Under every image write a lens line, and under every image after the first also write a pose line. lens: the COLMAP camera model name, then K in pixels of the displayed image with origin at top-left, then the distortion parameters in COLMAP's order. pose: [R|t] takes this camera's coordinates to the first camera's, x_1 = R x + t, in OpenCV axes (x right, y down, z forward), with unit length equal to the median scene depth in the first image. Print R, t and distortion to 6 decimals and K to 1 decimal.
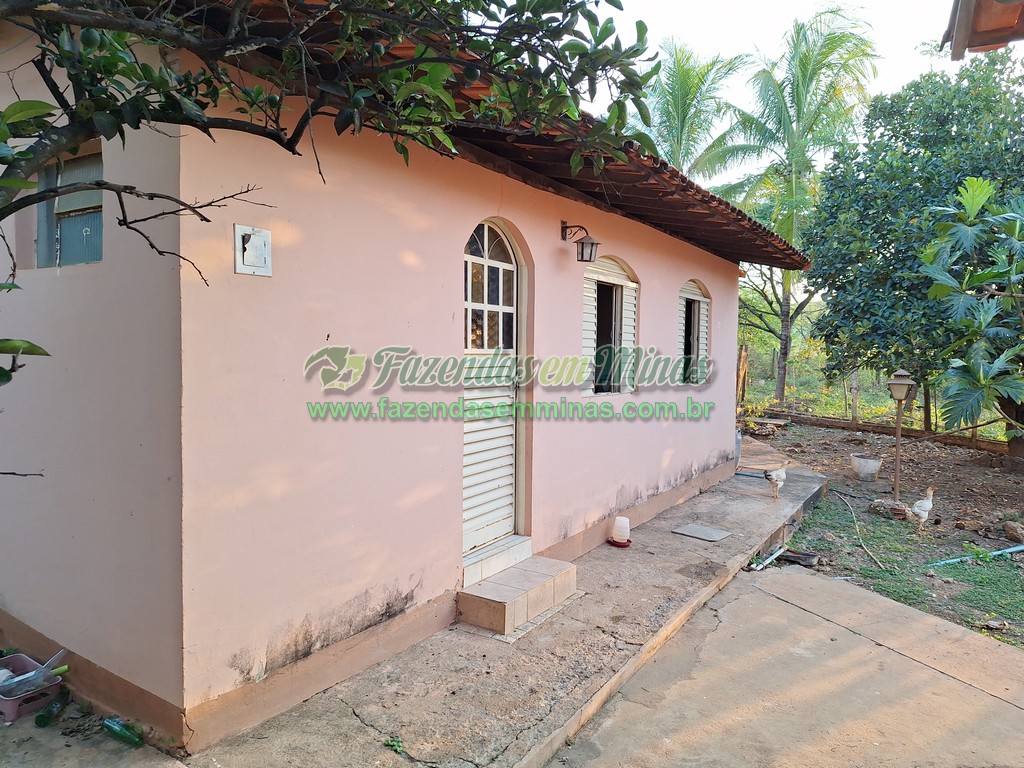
lens RADIAL K [[685.8, 0, 512.4], [0, 685.8, 383.3], [0, 0, 1]] dist [-0.000377, -0.000034]
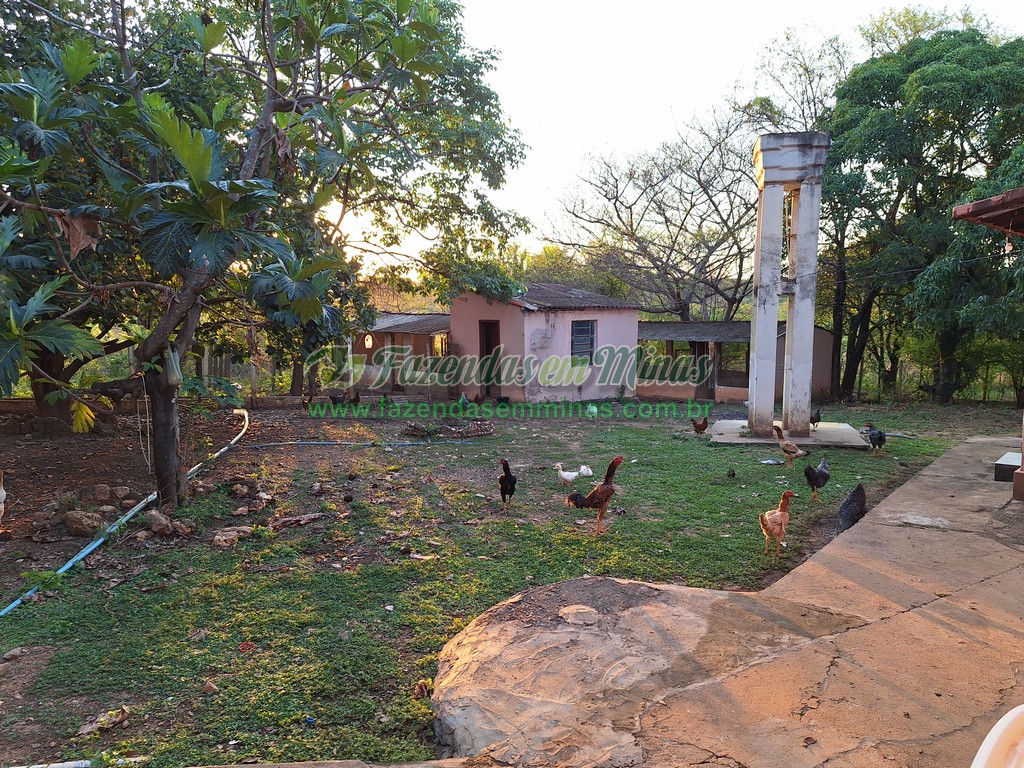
lens RADIAL K [[685.8, 0, 511.7], [0, 685.8, 382.6], [0, 0, 1]] dist [-0.000377, -0.000034]
pose [[0.303204, -0.120055, 0.945333, 0.194346], [0.048461, 0.992691, 0.110526, -0.003146], [-0.951692, 0.012300, 0.306806, 0.340507]]
